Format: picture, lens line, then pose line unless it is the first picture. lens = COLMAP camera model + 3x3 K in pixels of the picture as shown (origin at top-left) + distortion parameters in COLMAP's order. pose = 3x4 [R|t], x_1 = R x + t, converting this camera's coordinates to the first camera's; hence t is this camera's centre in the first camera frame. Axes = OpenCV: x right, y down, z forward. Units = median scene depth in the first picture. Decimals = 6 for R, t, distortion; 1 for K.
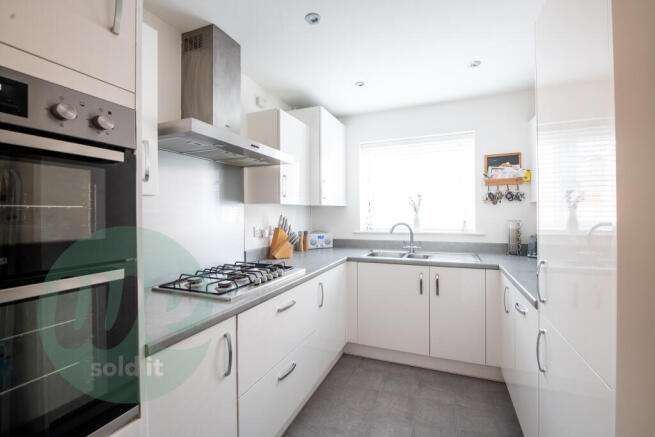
lens RADIAL K [[294.2, 0, 327.7], [0, 294.2, 217.3], [0, 0, 1]] dist [-0.004589, -0.000917]
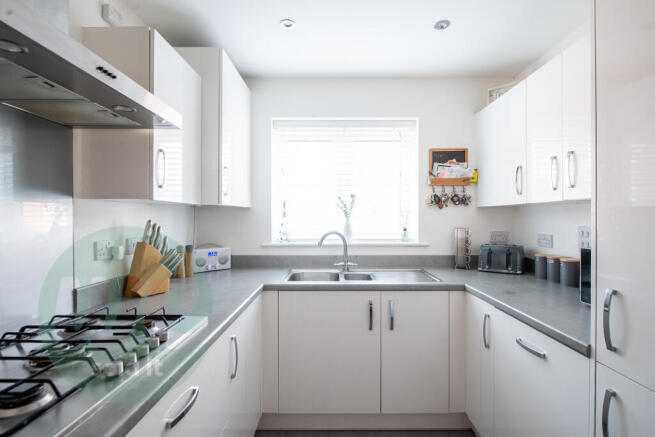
lens RADIAL K [[332.2, 0, 330.9], [0, 332.2, 221.6], [0, 0, 1]] dist [-0.003893, -0.001343]
pose [[0.922270, 0.003760, 0.386529, -0.084019], [-0.002335, 0.999989, -0.004156, -0.002967], [-0.386540, 0.002930, 0.922268, 0.263746]]
